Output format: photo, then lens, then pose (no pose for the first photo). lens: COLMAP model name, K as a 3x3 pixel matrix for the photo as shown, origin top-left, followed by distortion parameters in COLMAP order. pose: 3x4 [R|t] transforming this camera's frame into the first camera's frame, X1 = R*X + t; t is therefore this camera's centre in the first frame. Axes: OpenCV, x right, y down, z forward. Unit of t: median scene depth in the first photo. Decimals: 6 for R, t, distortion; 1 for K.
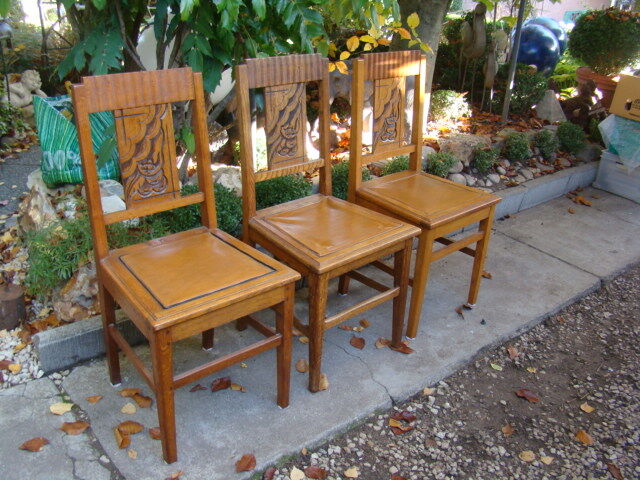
lens RADIAL K [[599.5, 0, 316.9], [0, 599.5, 240.5], [0, 0, 1]] dist [-0.123693, 0.000000]
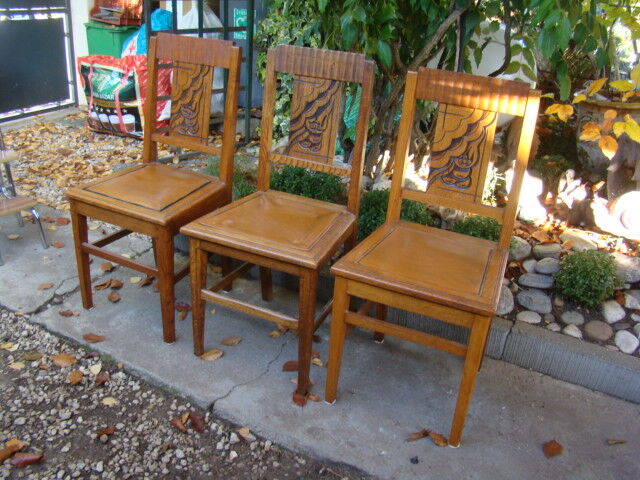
lens RADIAL K [[599.5, 0, 320.3], [0, 599.5, 236.5], [0, 0, 1]] dist [-0.123693, 0.000000]
pose [[0.391186, 0.364081, -0.845233, 0.905021], [-0.432997, 0.883230, 0.180050, -0.214928], [0.812088, 0.295550, 0.503153, 0.599525]]
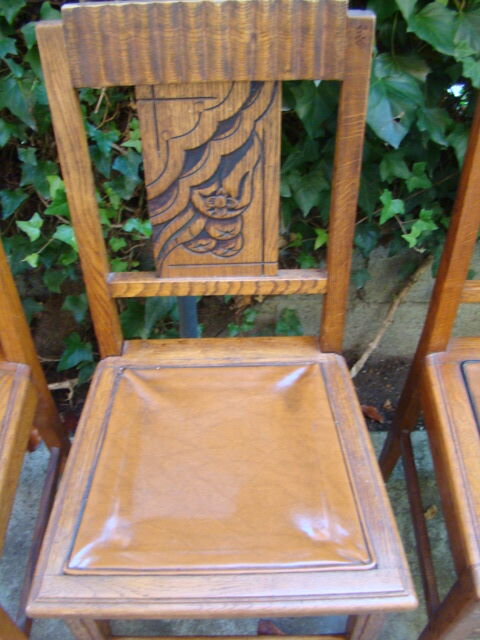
lens RADIAL K [[599.5, 0, 241.8], [0, 599.5, 322.9], [0, 0, 1]] dist [-0.123693, 0.000000]
pose [[0.761887, 0.424289, -0.489394, 0.200353], [-0.238590, 0.886289, 0.396947, -0.286620], [0.602164, -0.185665, 0.776483, 0.732857]]
